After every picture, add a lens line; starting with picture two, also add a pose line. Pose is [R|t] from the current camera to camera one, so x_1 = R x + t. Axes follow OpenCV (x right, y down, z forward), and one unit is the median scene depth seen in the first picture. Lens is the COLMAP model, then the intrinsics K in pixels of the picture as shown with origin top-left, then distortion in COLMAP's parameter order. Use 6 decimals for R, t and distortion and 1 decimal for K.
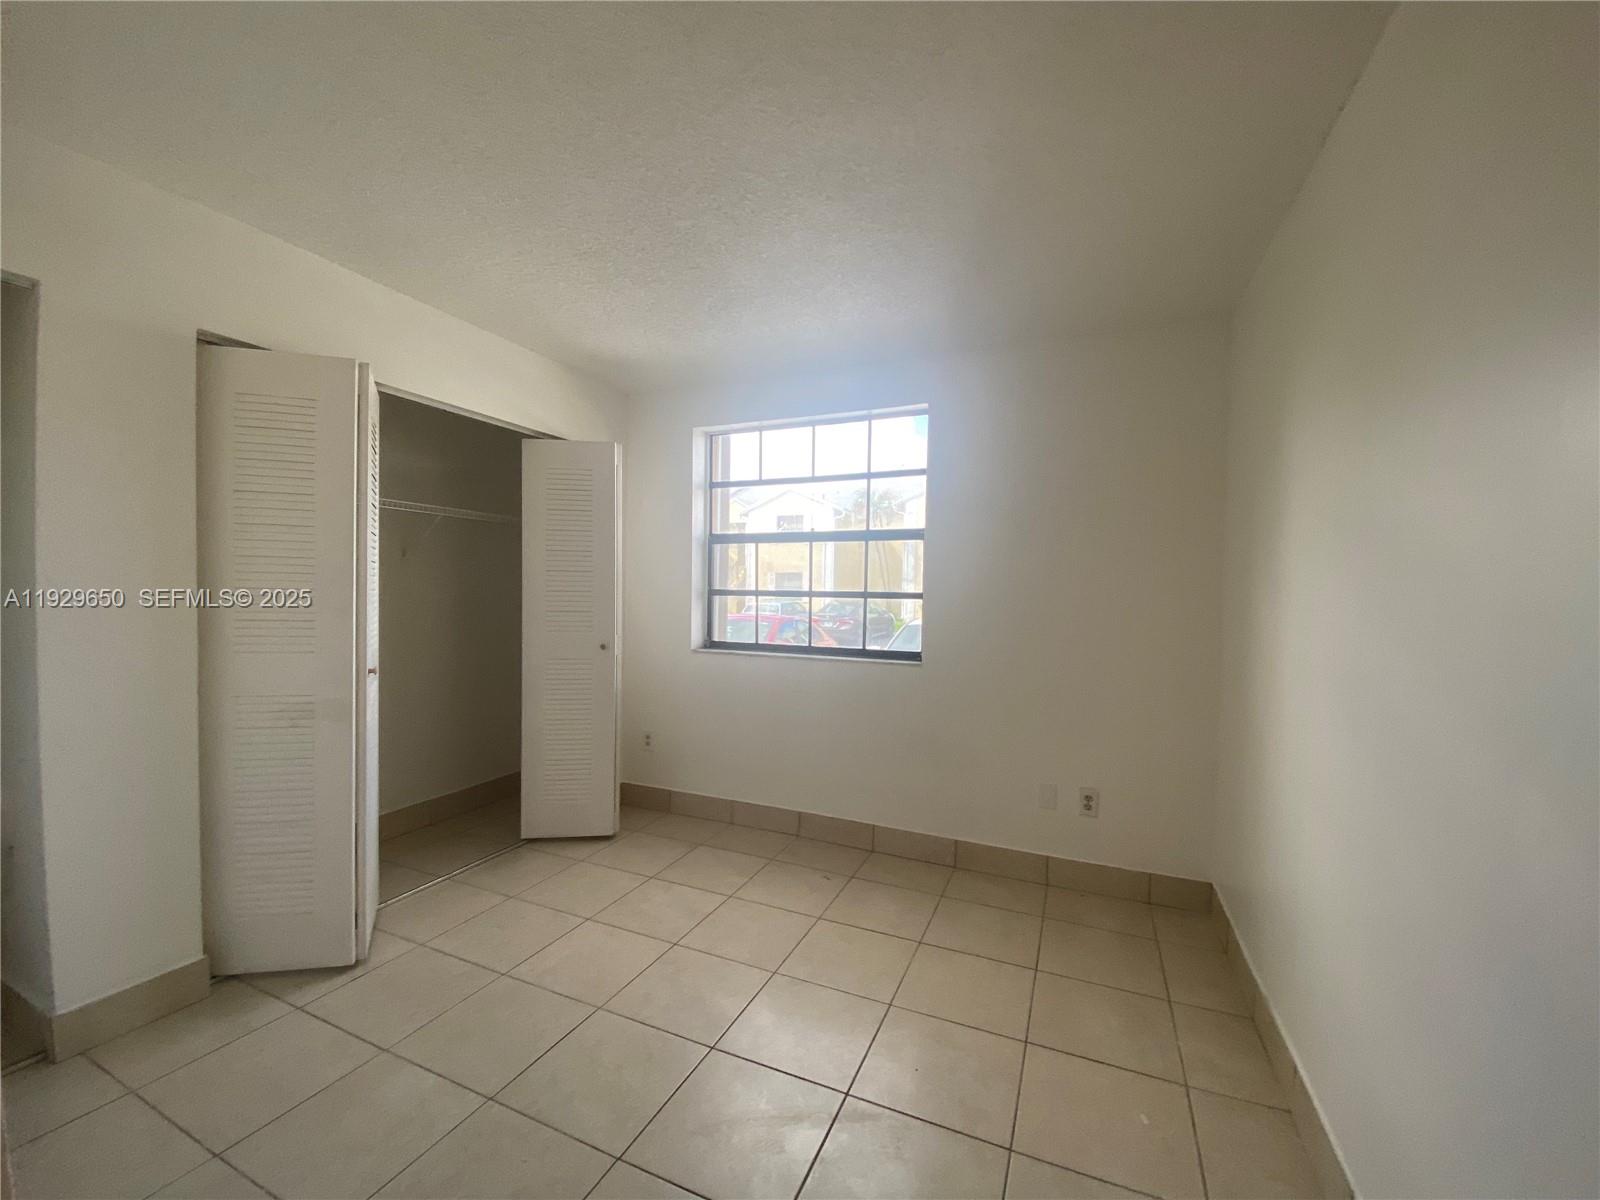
lens RADIAL K [[652.4, 0, 792.7], [0, 652.4, 604.0], [0, 0, 1]] dist [-0.008989, -0.000396]
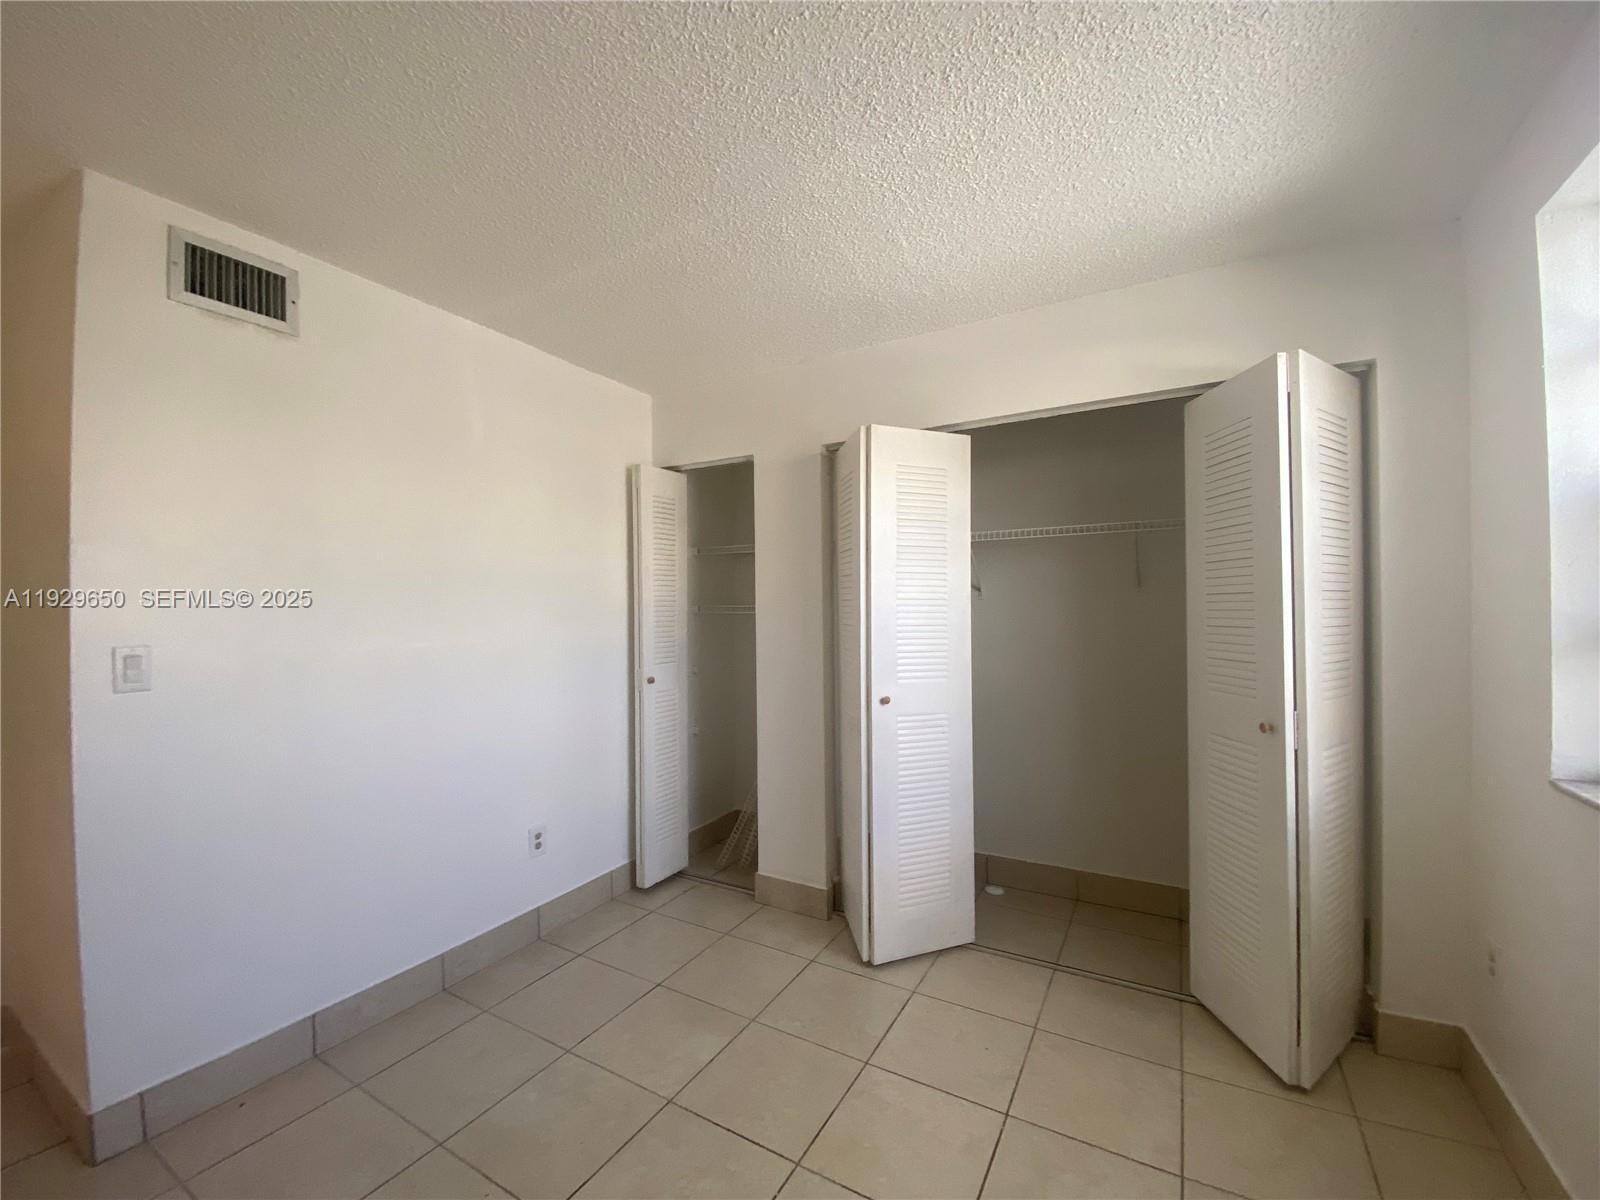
lens RADIAL K [[652.4, 0, 792.7], [0, 652.4, 604.0], [0, 0, 1]] dist [-0.008989, -0.000396]
pose [[-0.114681, -0.026752, -0.993042, 0.309542], [-0.009727, 0.999620, -0.025806, -0.021133], [0.993355, 0.006700, -0.114897, 0.664711]]
